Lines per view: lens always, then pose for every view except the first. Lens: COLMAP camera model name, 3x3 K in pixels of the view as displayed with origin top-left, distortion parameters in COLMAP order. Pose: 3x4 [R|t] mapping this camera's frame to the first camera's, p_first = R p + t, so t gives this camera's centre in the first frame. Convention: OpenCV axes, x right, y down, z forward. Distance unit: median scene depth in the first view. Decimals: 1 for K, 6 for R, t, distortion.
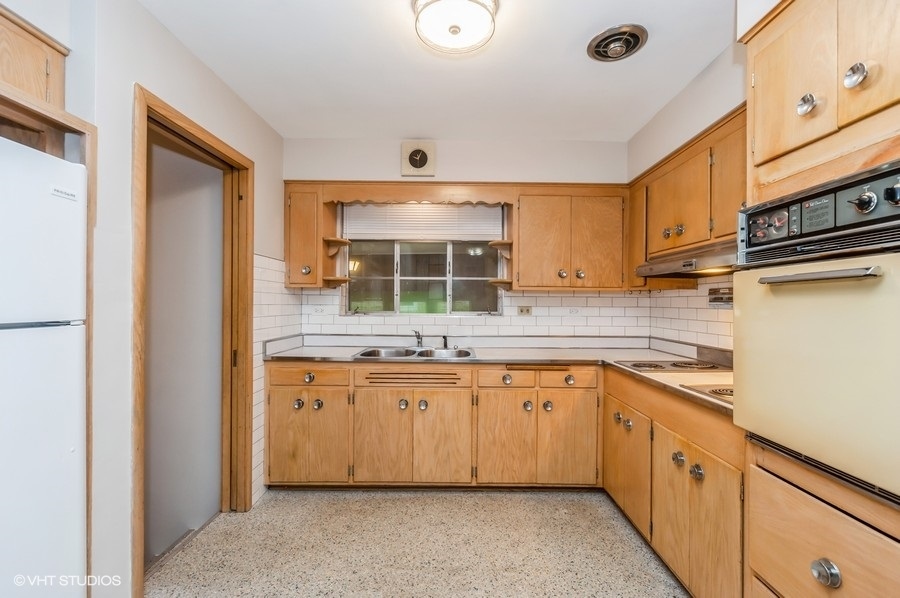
lens RADIAL K [[386.7, 0, 456.0], [0, 386.7, 302.4], [0, 0, 1]] dist [-0.002357, -0.000090]
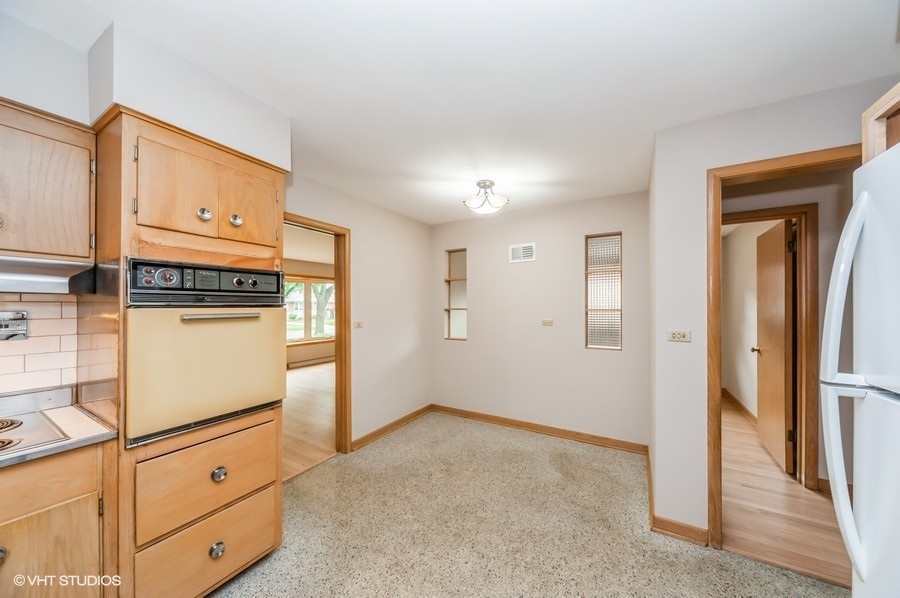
lens RADIAL K [[305.9, 0, 456.0], [0, 305.9, 304.6], [0, 0, 1]] dist [-0.000685, 0.000005]
pose [[-0.863504, -0.001523, 0.504340, -0.290170], [-0.005422, 0.999966, -0.006263, -0.044011], [-0.504313, -0.008143, -0.863483, 0.634771]]
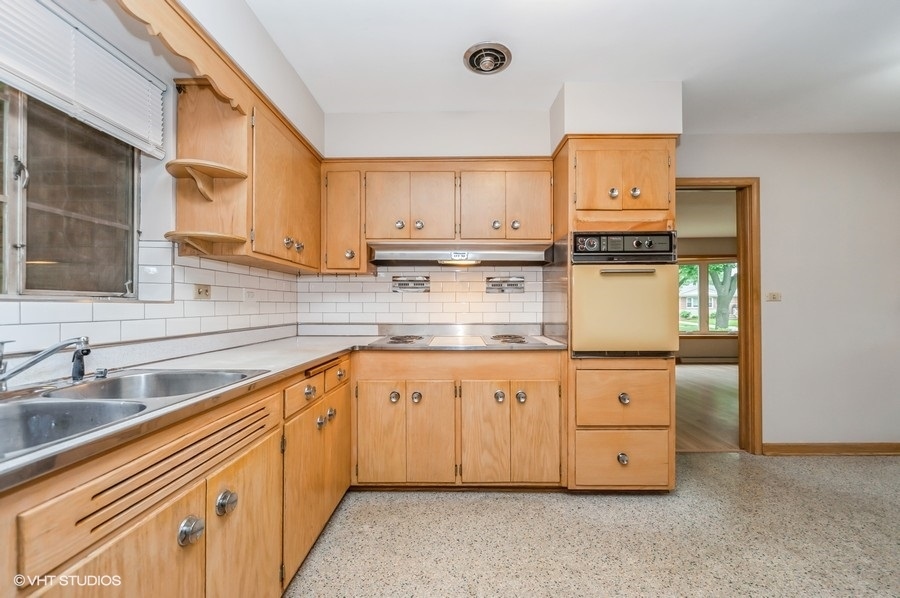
lens RADIAL K [[361.1, 0, 453.6], [0, 361.1, 304.6], [0, 0, 1]] dist [-0.004749, -0.000606]
pose [[0.018026, -0.003062, 0.999833, -0.464490], [-0.002315, 0.999993, 0.003105, 0.048686], [-0.999835, -0.002370, 0.018019, 0.743112]]
